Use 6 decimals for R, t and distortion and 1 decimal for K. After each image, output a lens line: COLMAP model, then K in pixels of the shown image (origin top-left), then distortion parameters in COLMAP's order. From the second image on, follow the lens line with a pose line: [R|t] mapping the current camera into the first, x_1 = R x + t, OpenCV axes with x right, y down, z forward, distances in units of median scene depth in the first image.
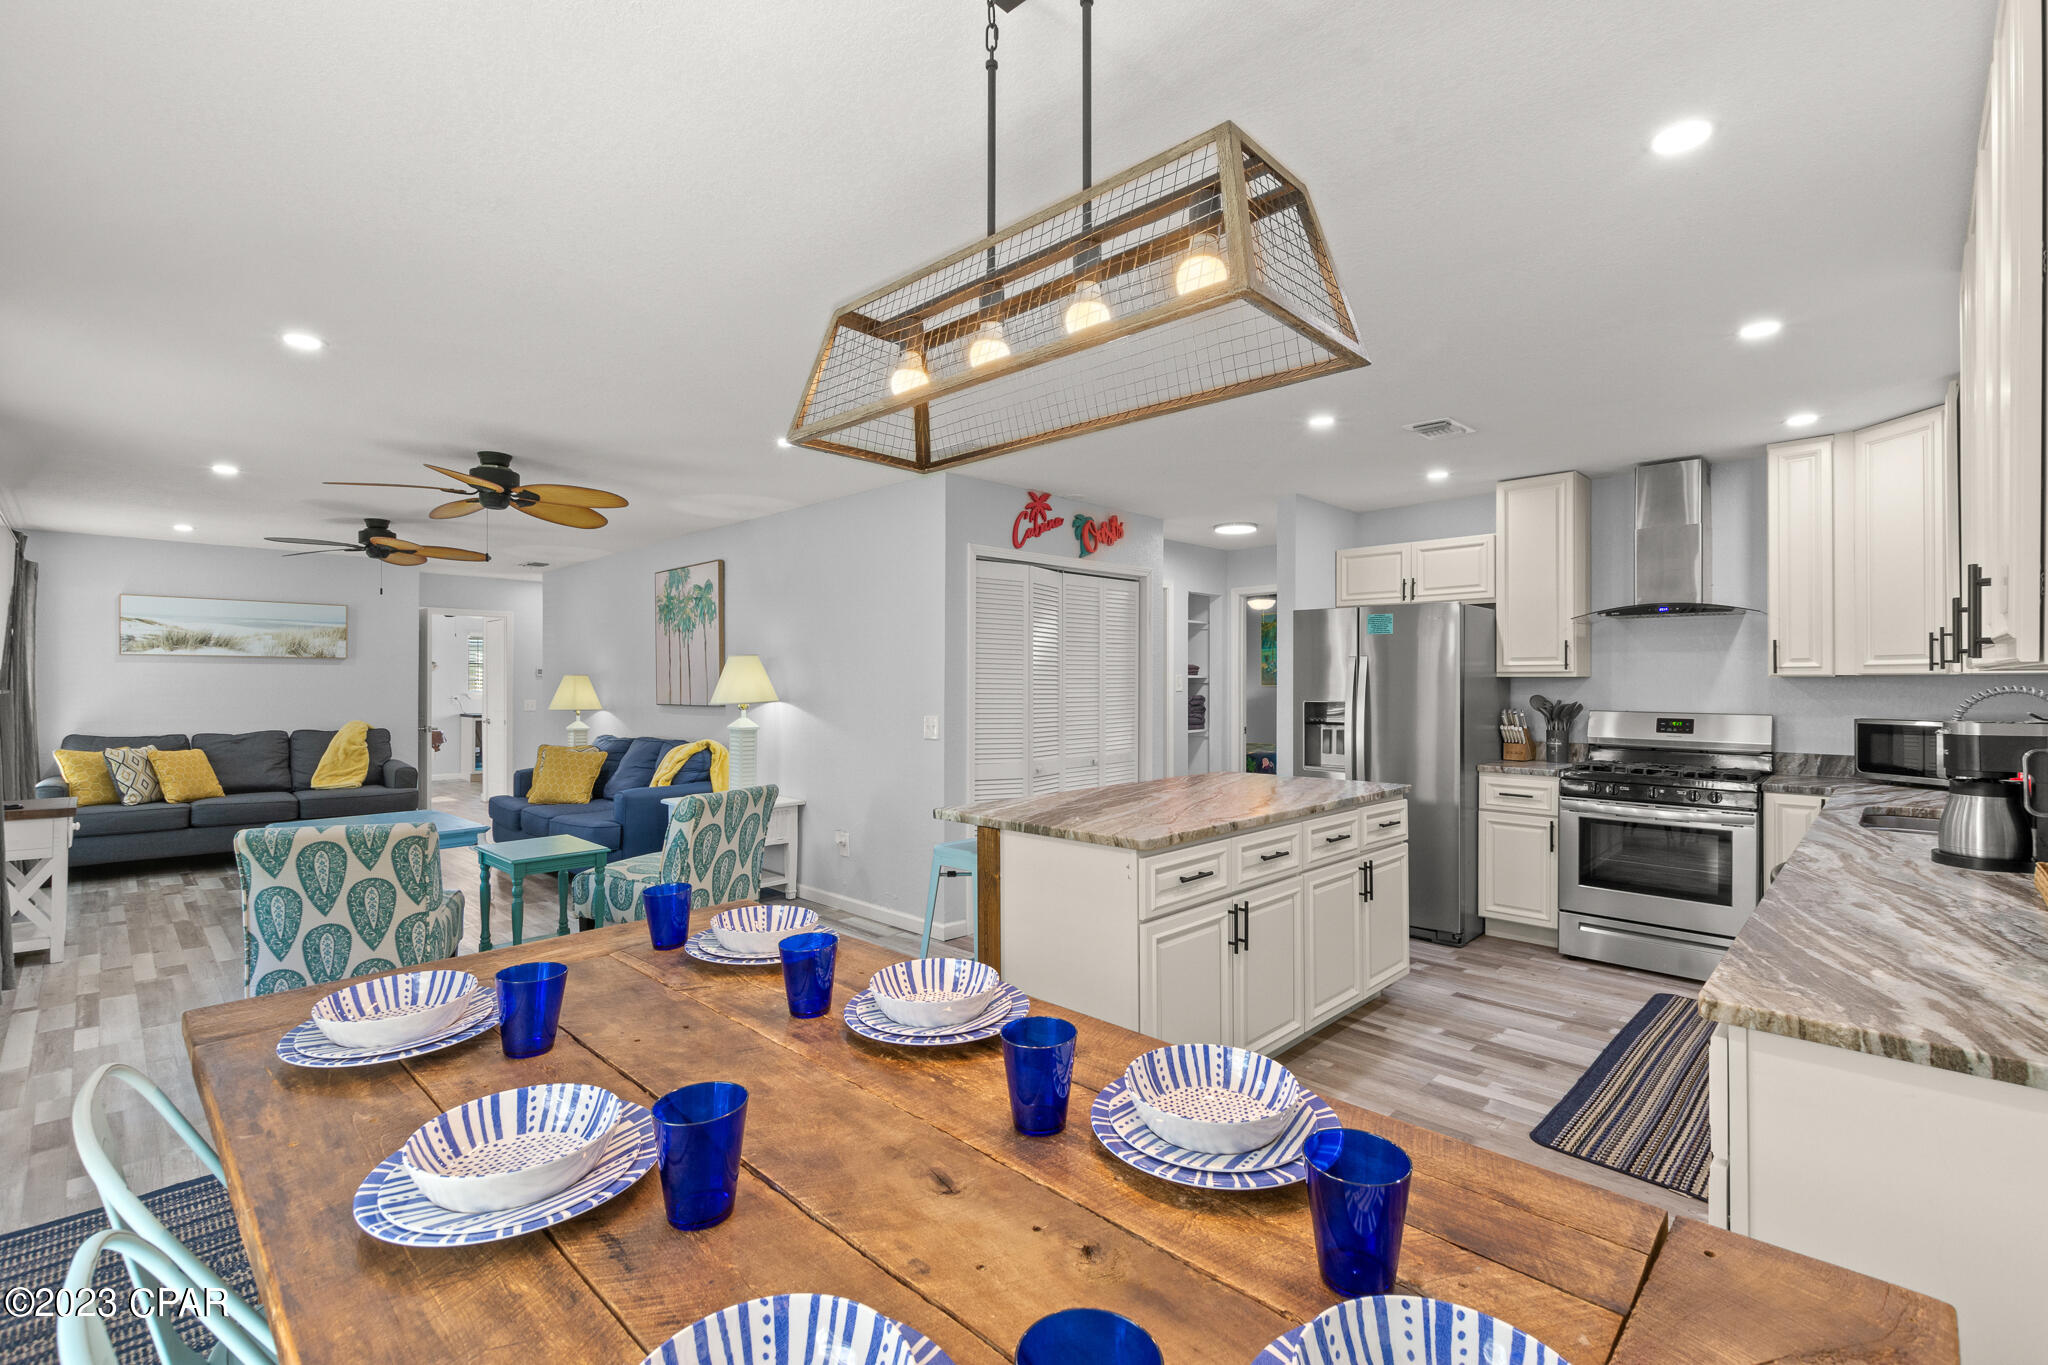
lens RADIAL K [[911.8, 0, 1031.0], [0, 911.8, 671.4], [0, 0, 1]] dist [0.000855, -0.004471]
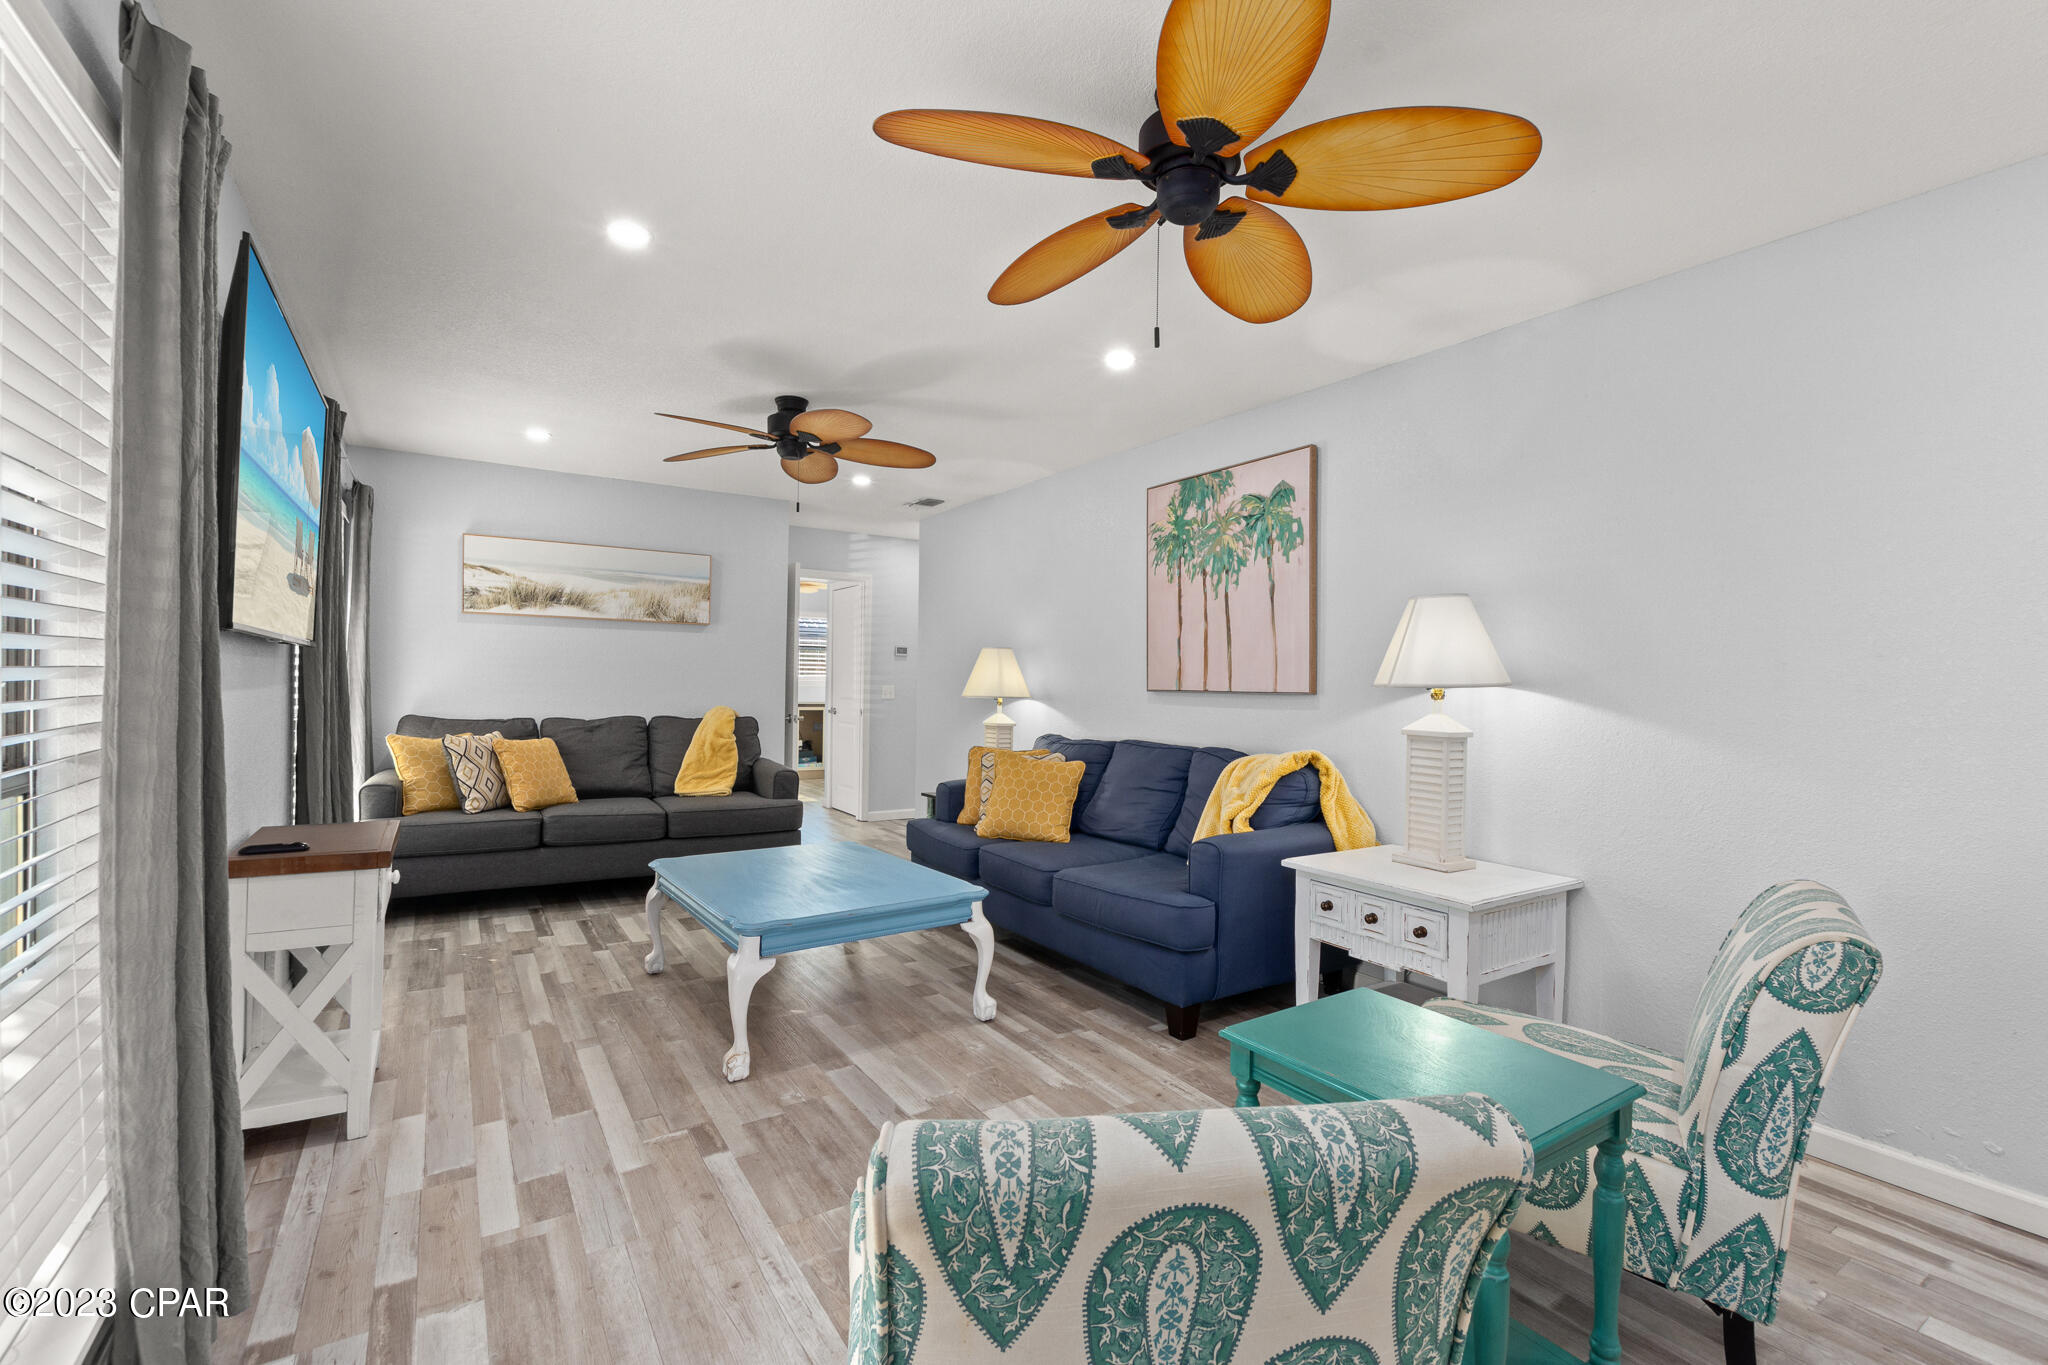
lens RADIAL K [[907.7, 0, 1019.9], [0, 907.7, 676.9], [0, 0, 1]] dist [0.001233, -0.000042]
pose [[0.972077, 0.014825, -0.234192, -0.362685], [-0.013580, 0.999884, 0.006927, 0.024330], [0.234267, -0.003553, 0.972166, 0.362024]]
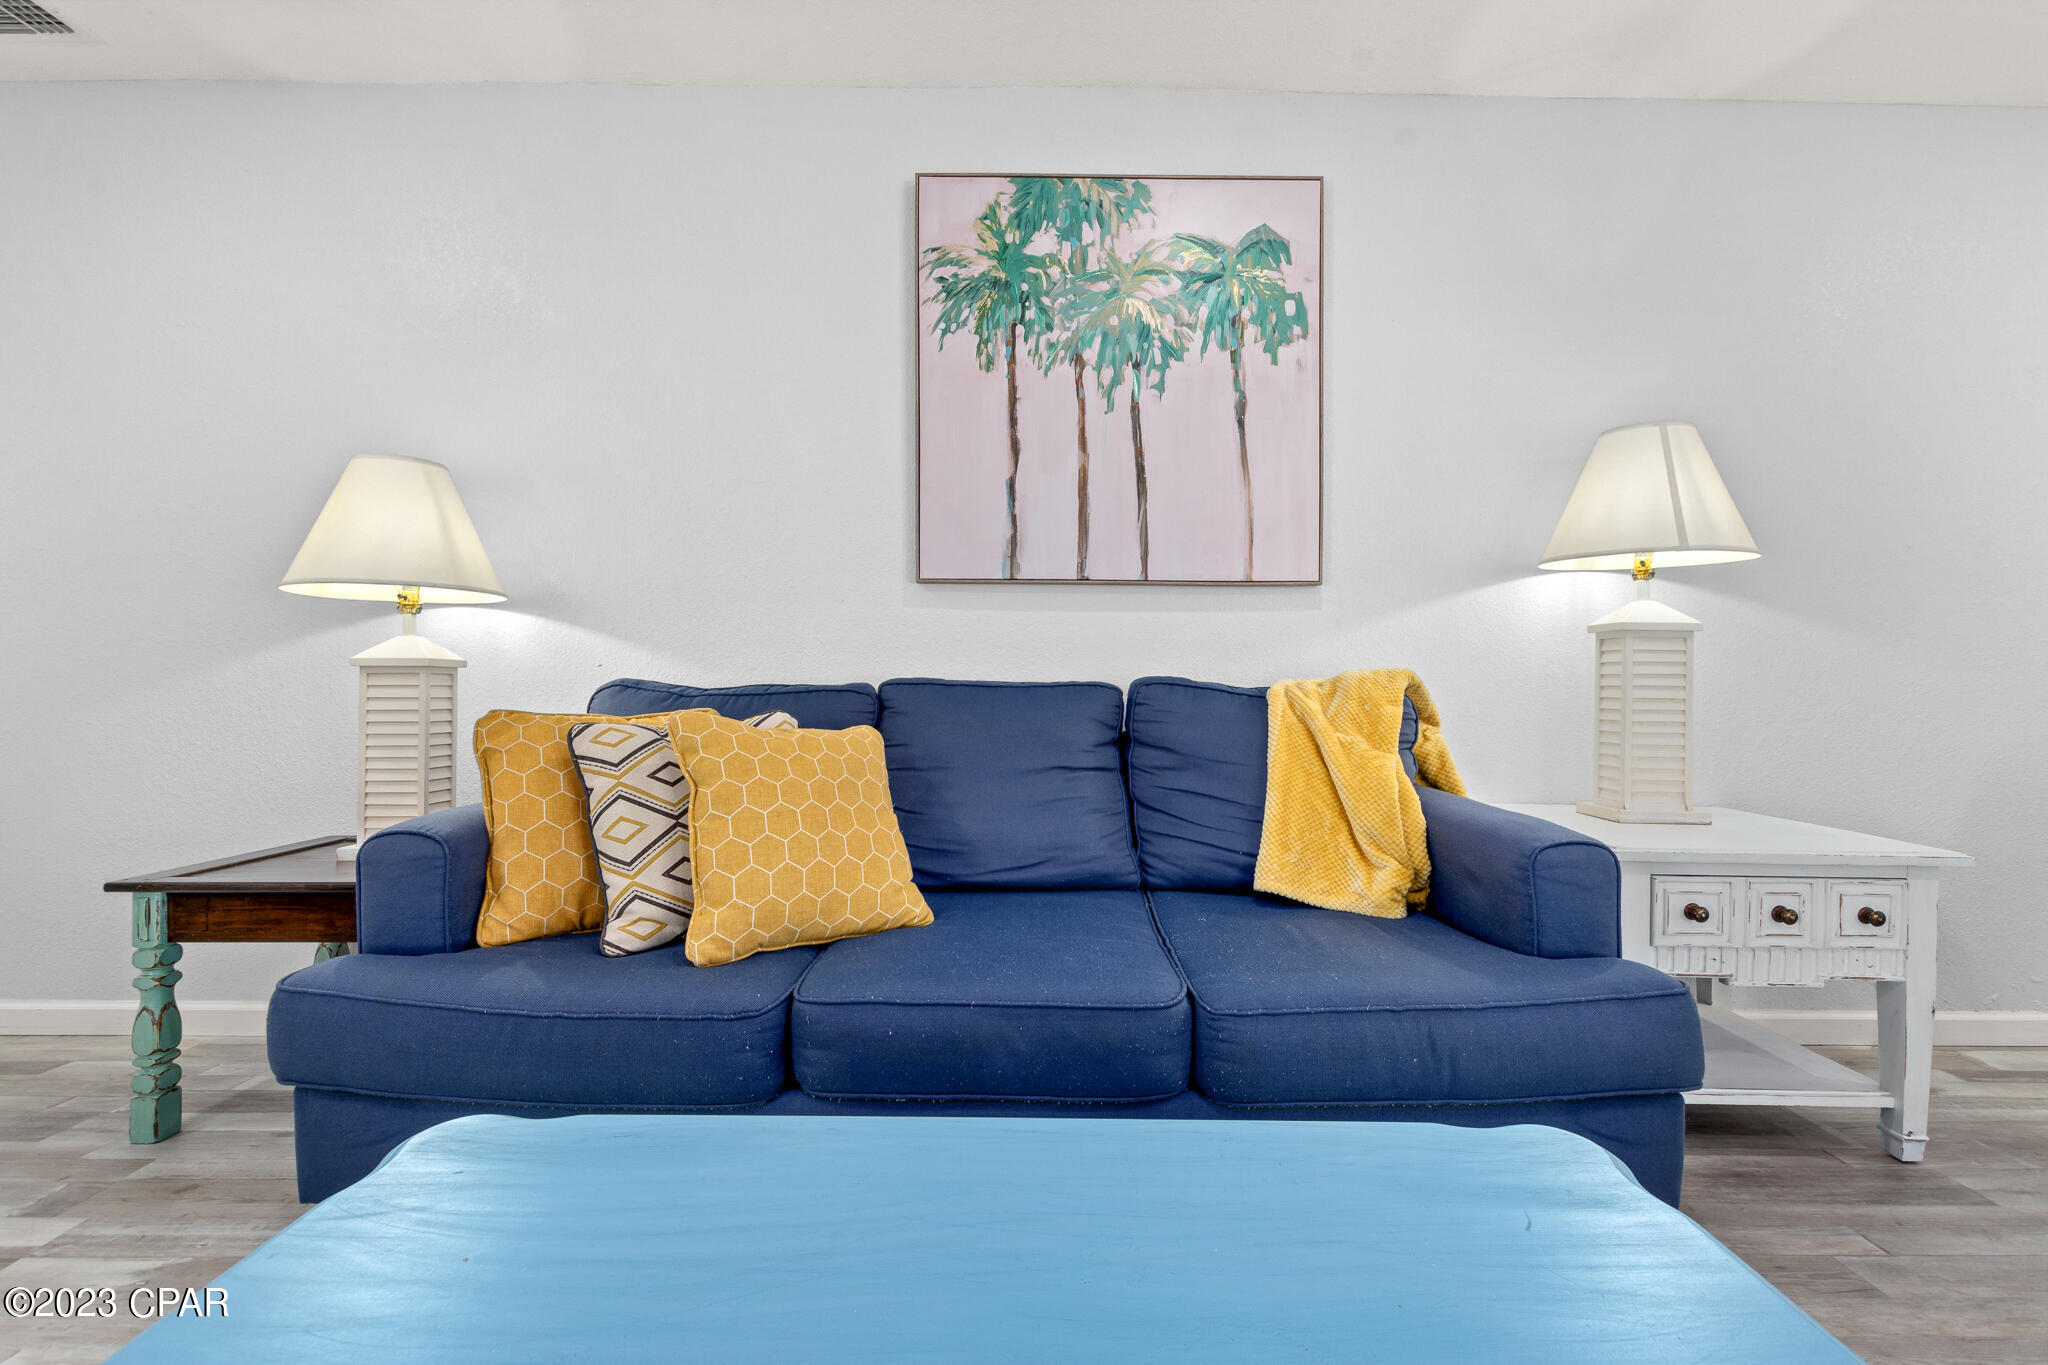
lens RADIAL K [[882.8, 0, 1029.3], [0, 882.8, 676.7], [0, 0, 1]] dist [0.003351, 0.000319]
pose [[0.712896, 0.009172, 0.701210, -0.630062], [-0.017709, 0.999831, 0.004926, 0.071418], [-0.701046, -0.015929, 0.712938, 0.778586]]
